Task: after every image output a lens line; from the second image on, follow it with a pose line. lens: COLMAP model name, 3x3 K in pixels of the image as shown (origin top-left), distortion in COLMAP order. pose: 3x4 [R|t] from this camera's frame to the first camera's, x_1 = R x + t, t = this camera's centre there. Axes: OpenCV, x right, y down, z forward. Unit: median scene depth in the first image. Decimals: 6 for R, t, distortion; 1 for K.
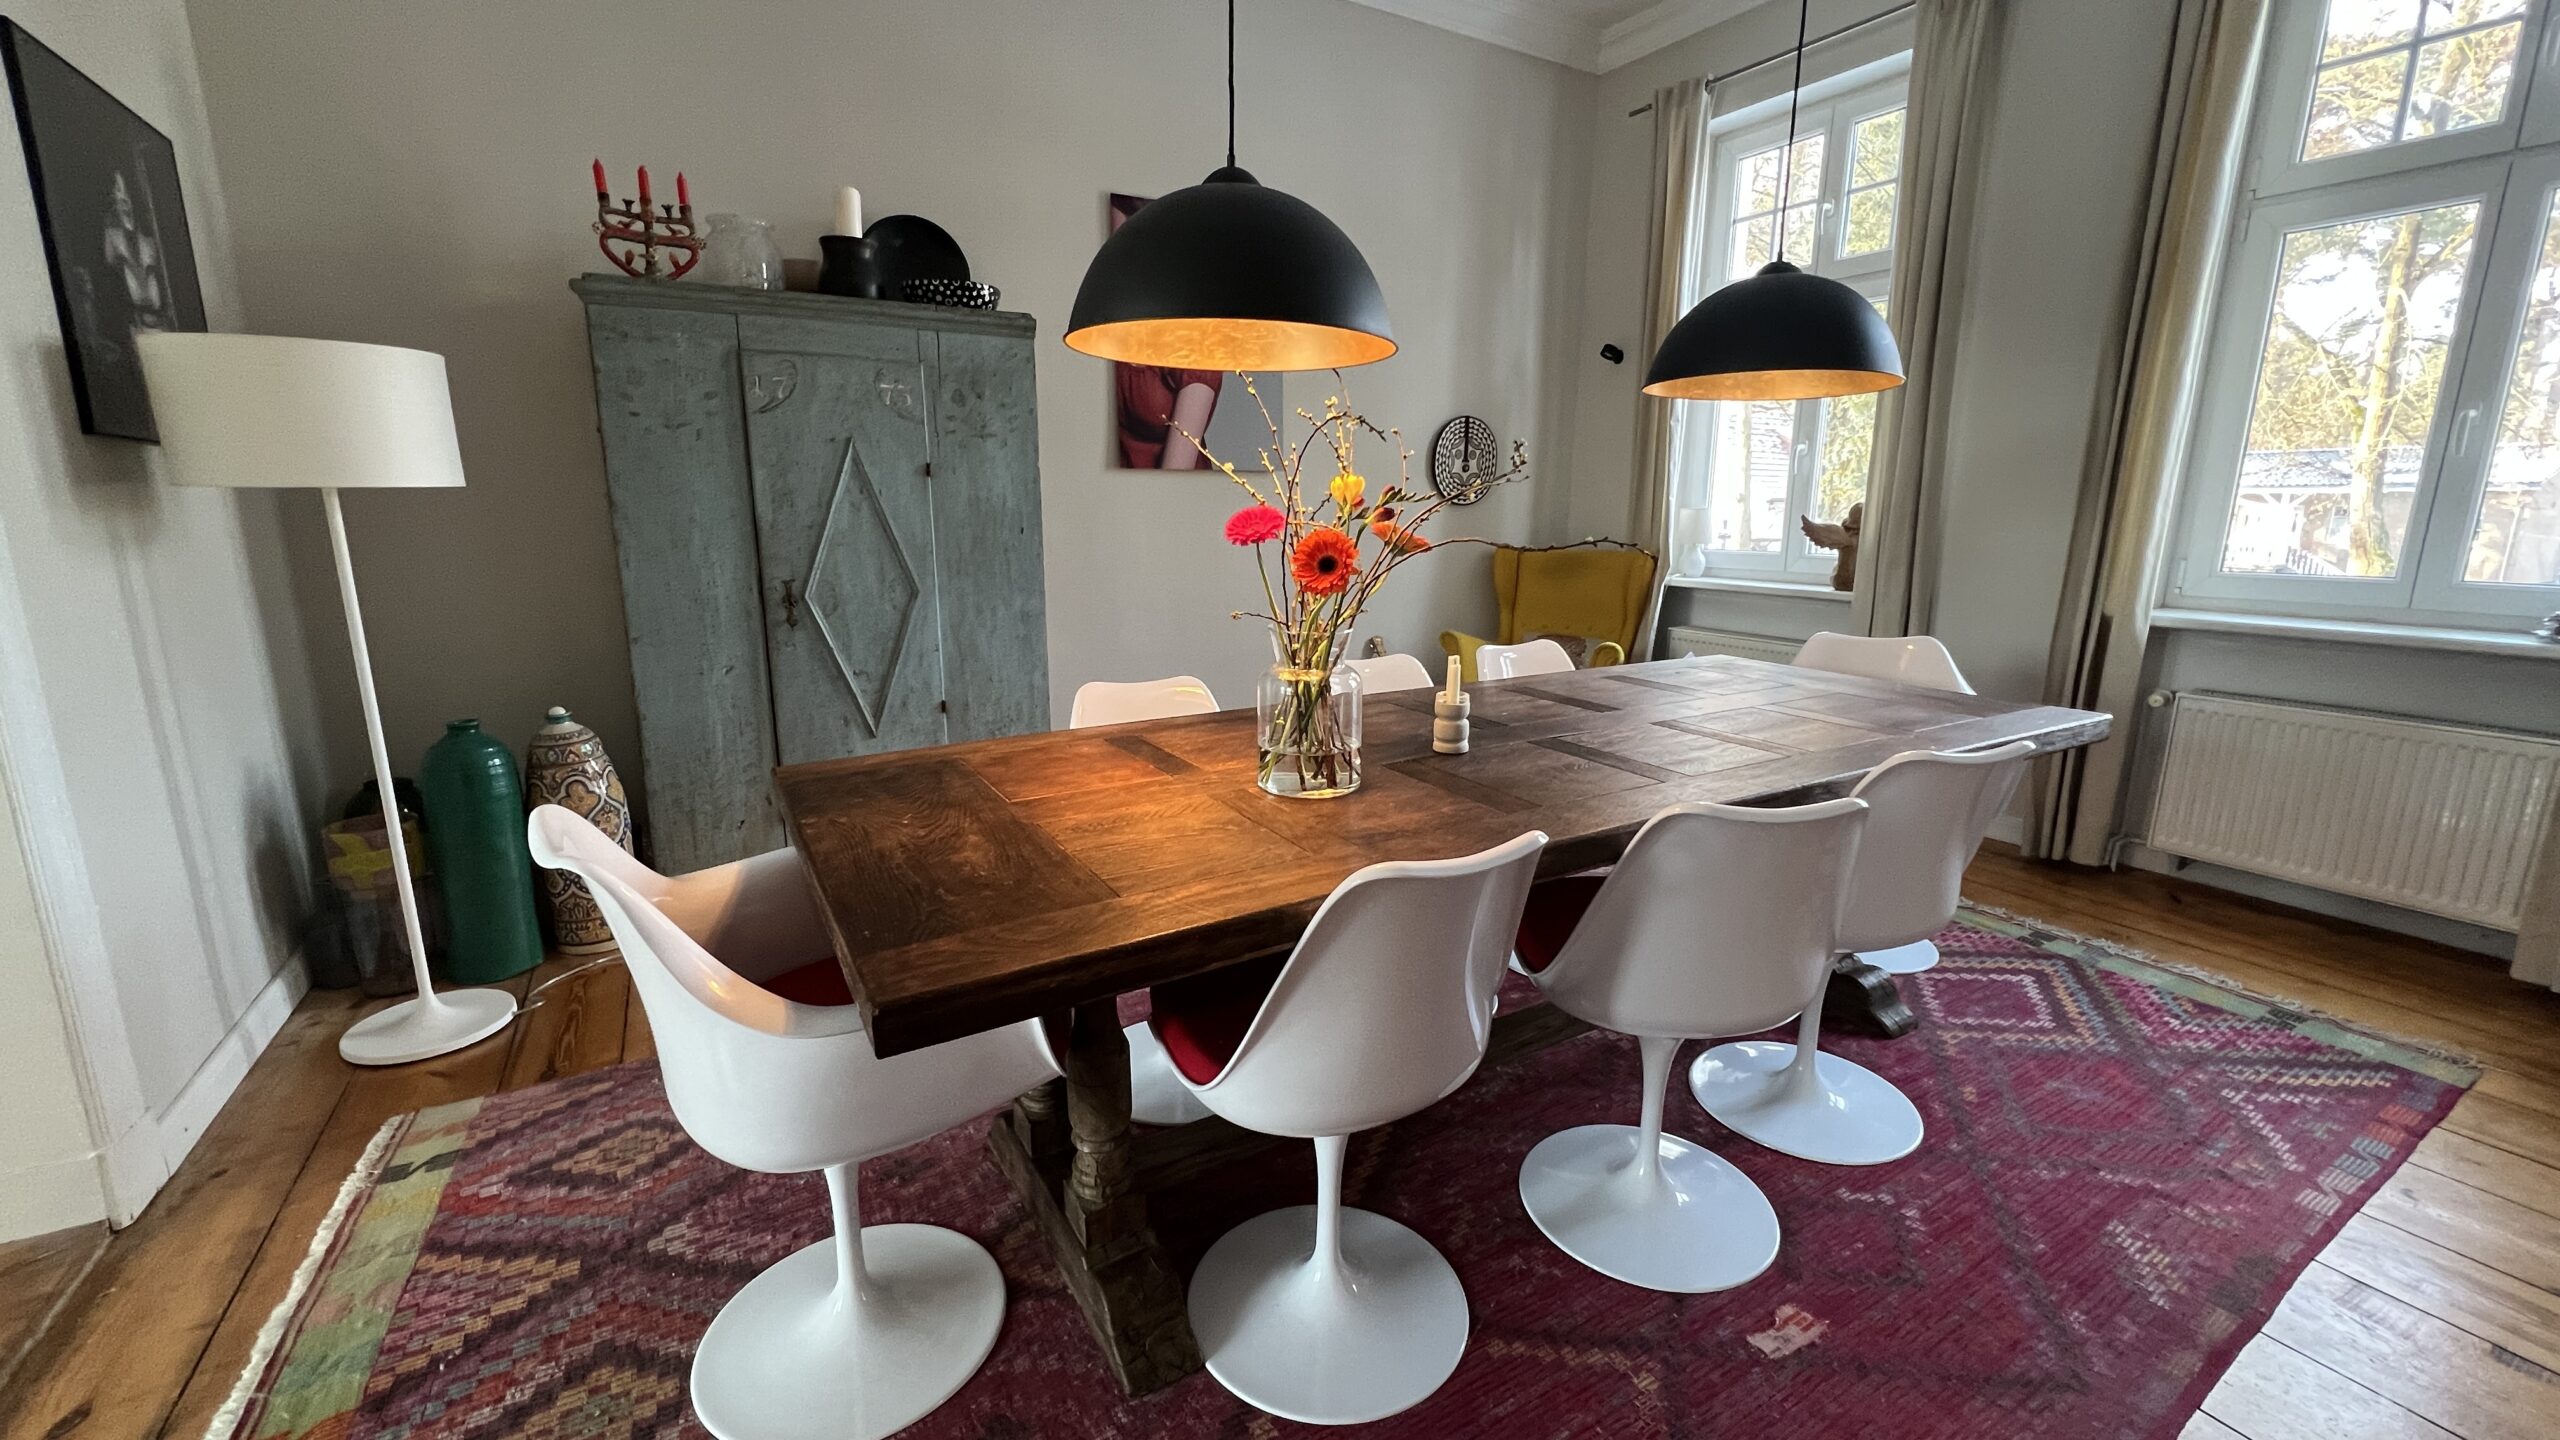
lens RADIAL K [[1024.3, 0, 1280.0], [0, 1024.3, 720.0], [0, 0, 1]] dist [0.002499, -0.000173]
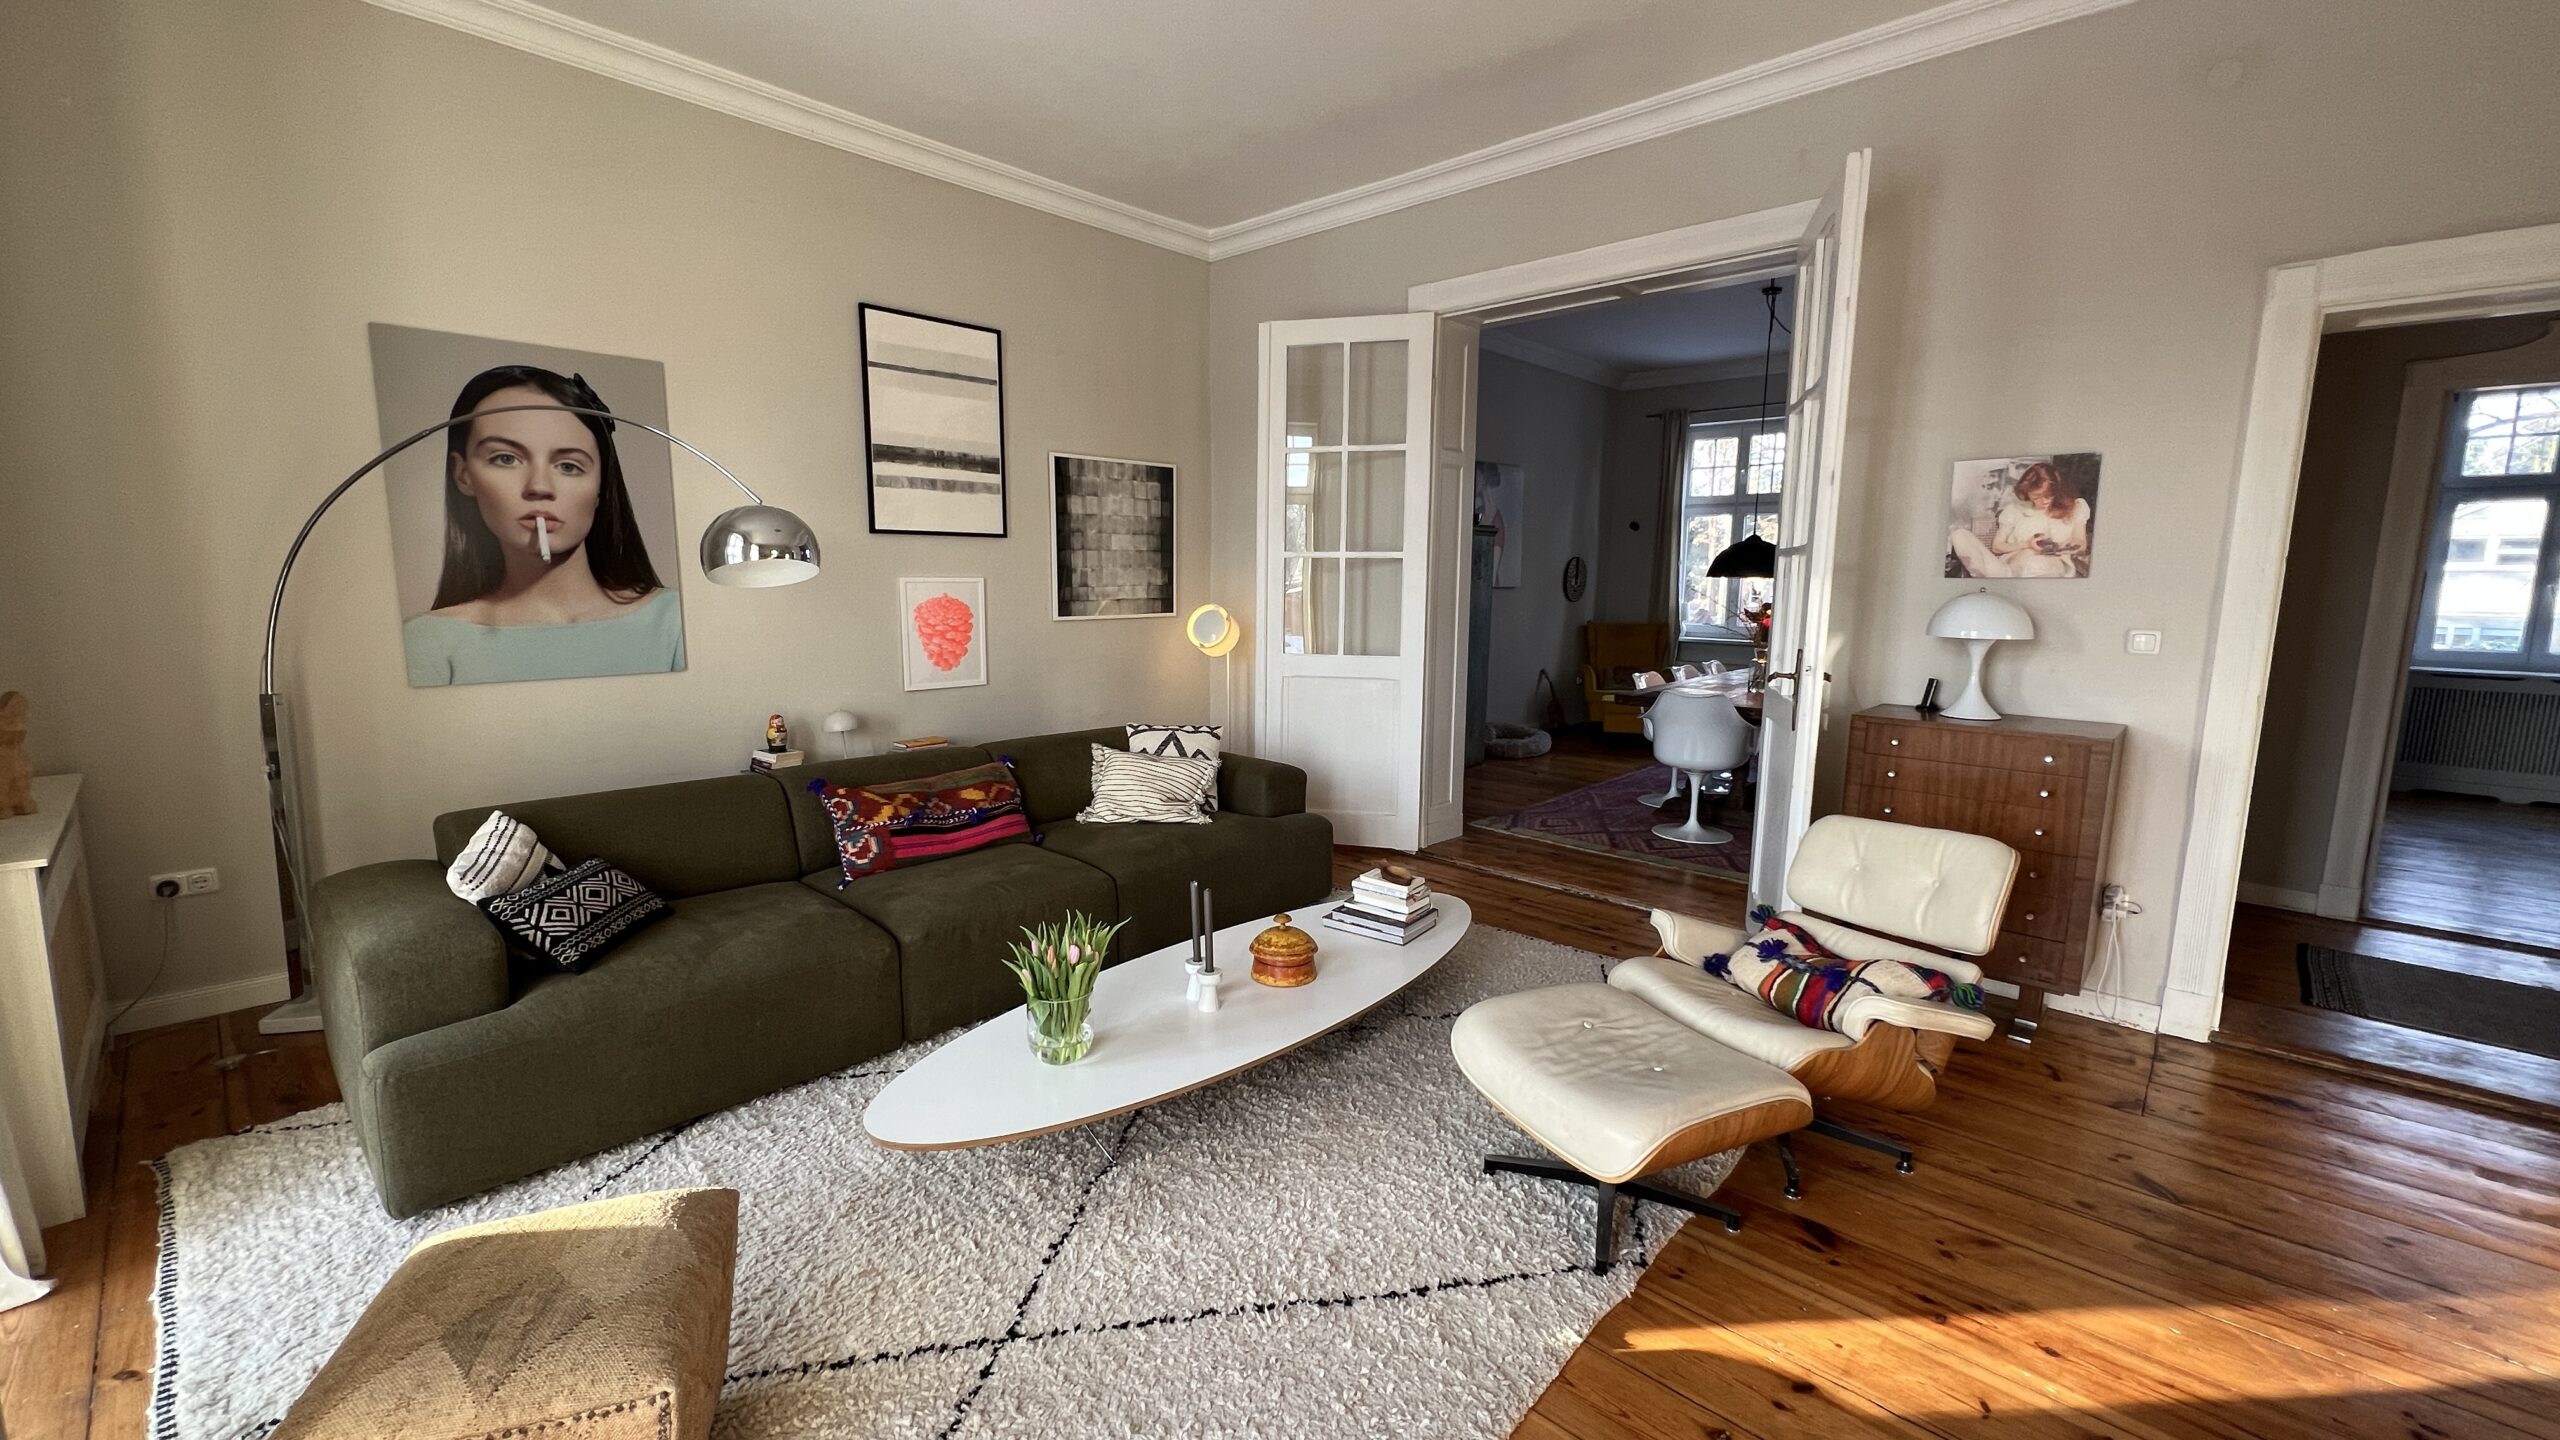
lens RADIAL K [[1024.3, 0, 1280.0], [0, 1024.3, 720.0], [0, 0, 1]] dist [0.002499, -0.000173]
pose [[0.958881, -0.033996, 0.281765, -1.595745], [0.051595, 0.997137, -0.055276, 0.166096], [-0.279080, 0.067541, 0.957890, -1.216312]]
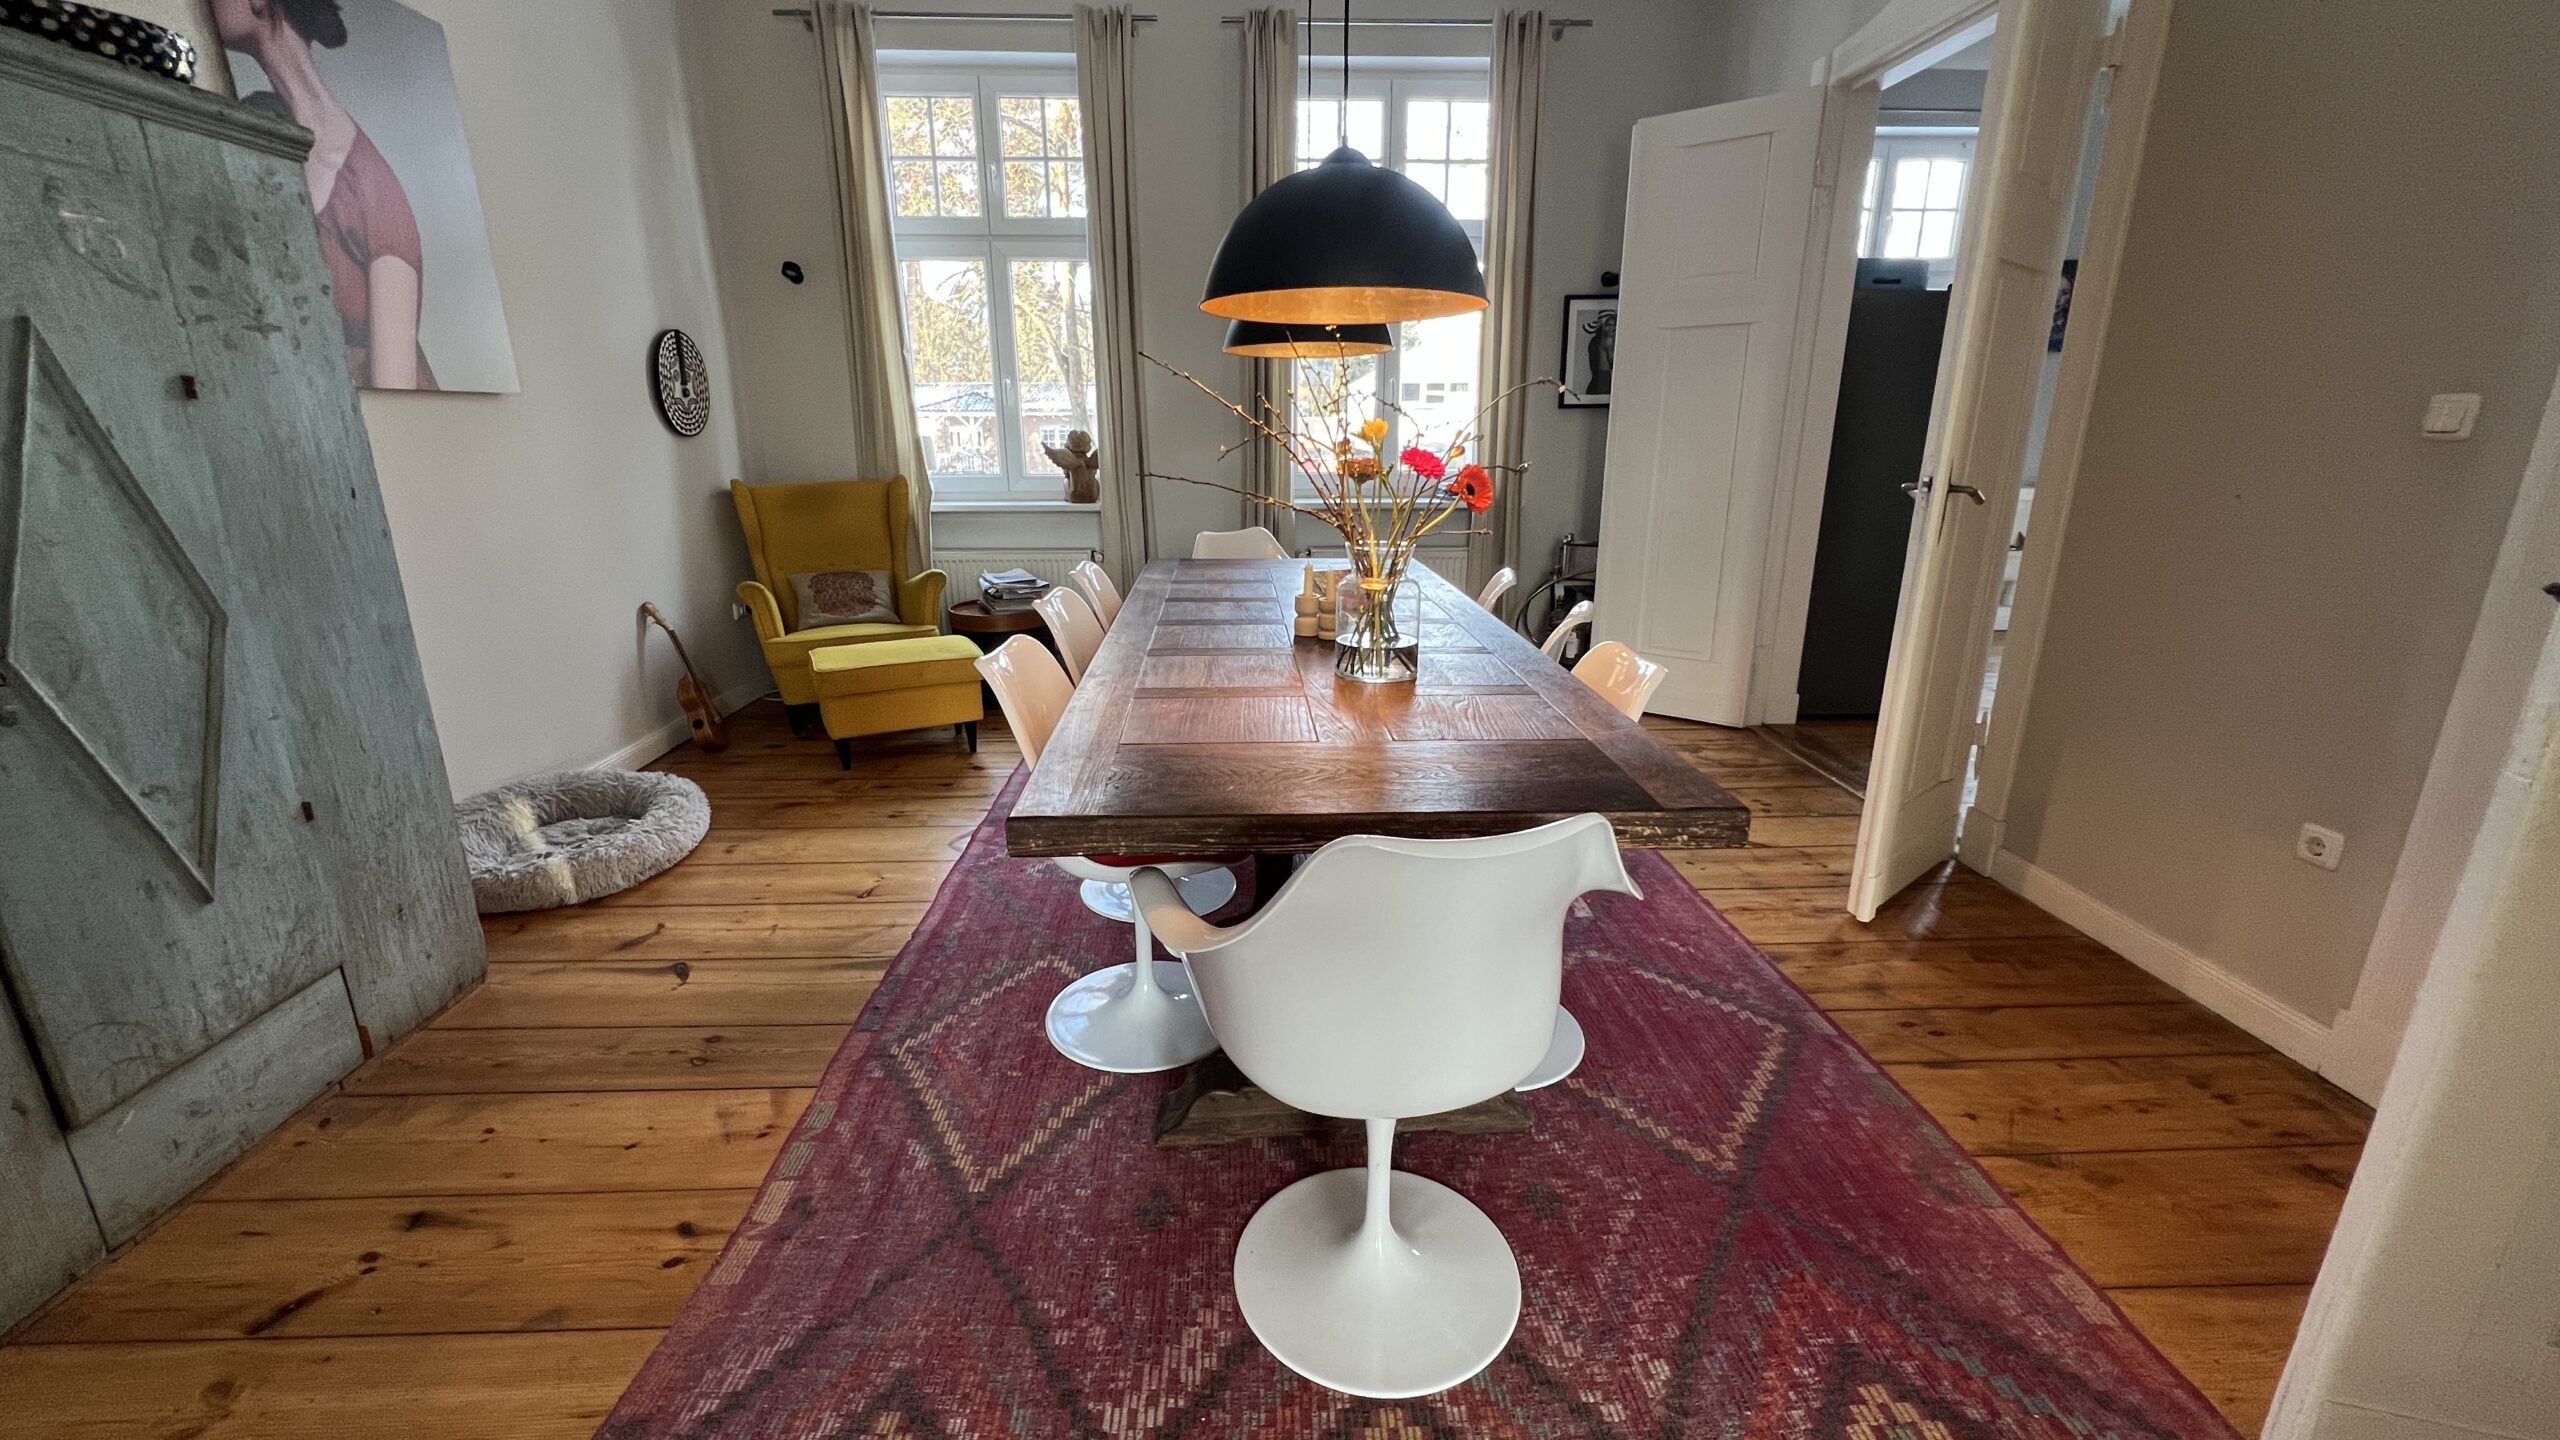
lens RADIAL K [[1022.4, 0, 1280.2], [0, 1022.4, 714.8], [0, 0, 1]] dist [0.001459, 0.000048]
pose [[0.468068, -0.245945, 0.848778, -0.646159], [0.187023, 0.966303, 0.176864, -0.076687], [-0.863675, 0.075957, 0.498293, 0.289938]]
